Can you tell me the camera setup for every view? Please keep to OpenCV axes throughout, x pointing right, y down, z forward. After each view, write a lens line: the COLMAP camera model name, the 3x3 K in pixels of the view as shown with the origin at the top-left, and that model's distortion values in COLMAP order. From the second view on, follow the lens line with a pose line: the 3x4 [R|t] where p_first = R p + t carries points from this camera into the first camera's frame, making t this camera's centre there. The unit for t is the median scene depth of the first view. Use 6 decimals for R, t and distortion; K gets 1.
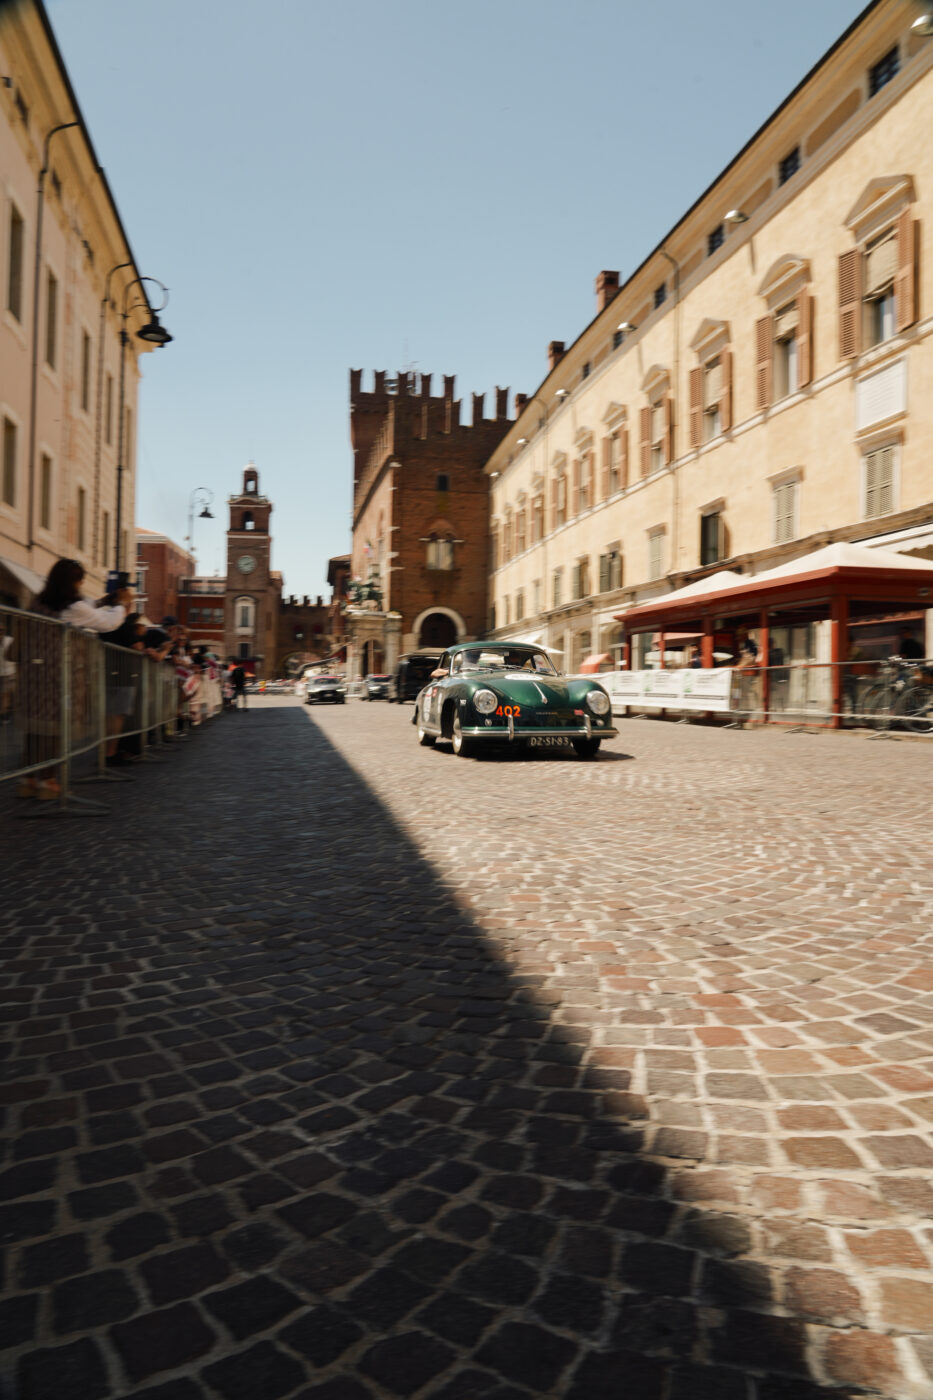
lens RADIAL K [[915.5, 0, 466.5], [0, 915.5, 700.0], [0, 0, 1]] dist [-0.023034, 0.015995]
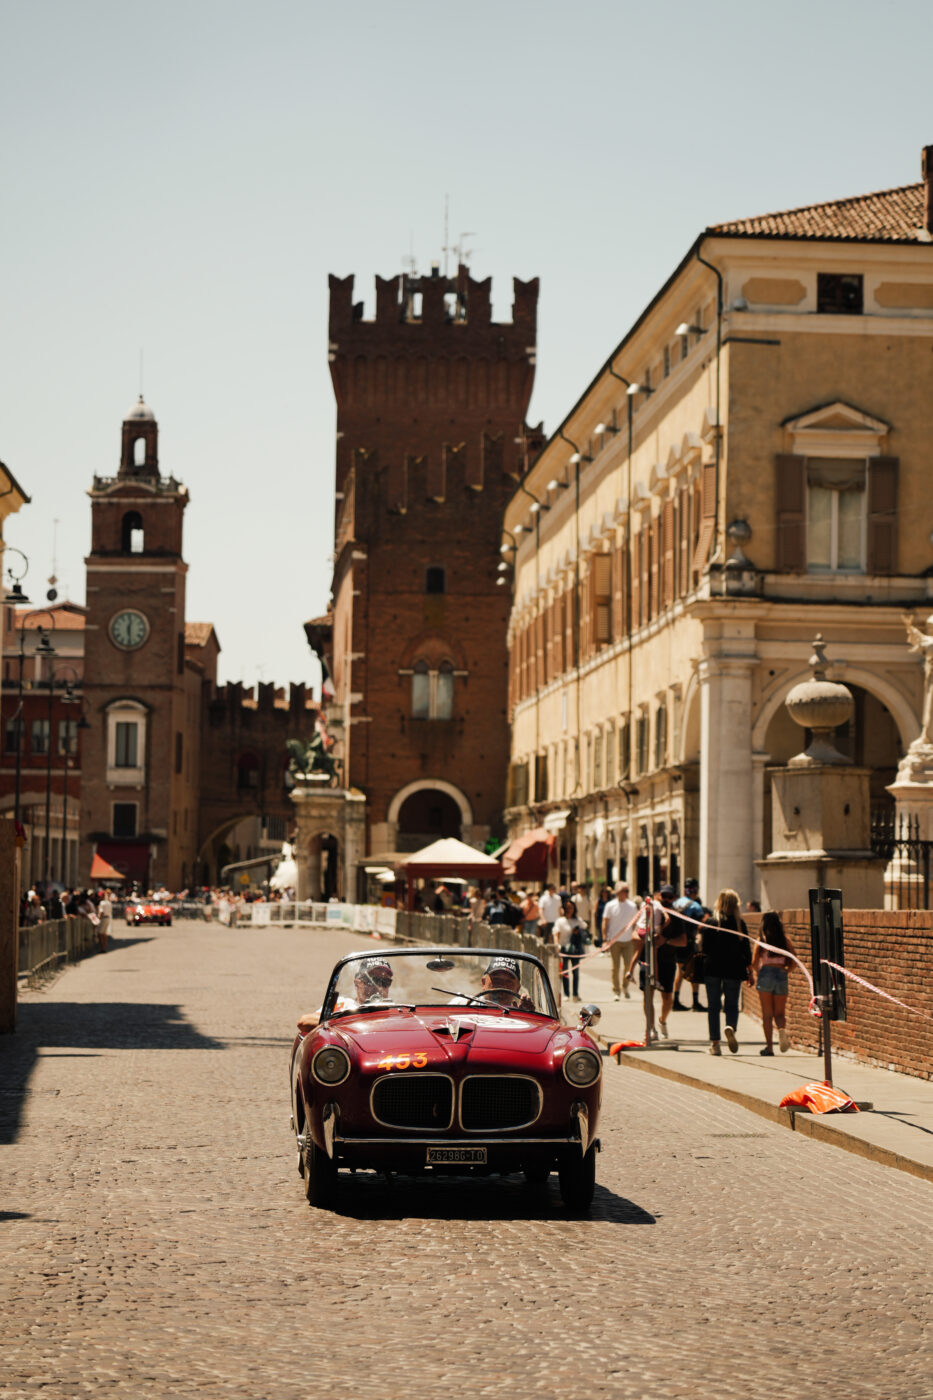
lens RADIAL K [[4104.9, 0, 411.4], [0, 4104.9, 612.5], [0, 0, 1]] dist [-0.109930, 2.662244]
pose [[0.985805, -0.014697, -0.167250, 0.505831], [0.001634, 0.996954, -0.077973, 0.002969], [0.167887, 0.076593, 0.982826, -2.081505]]
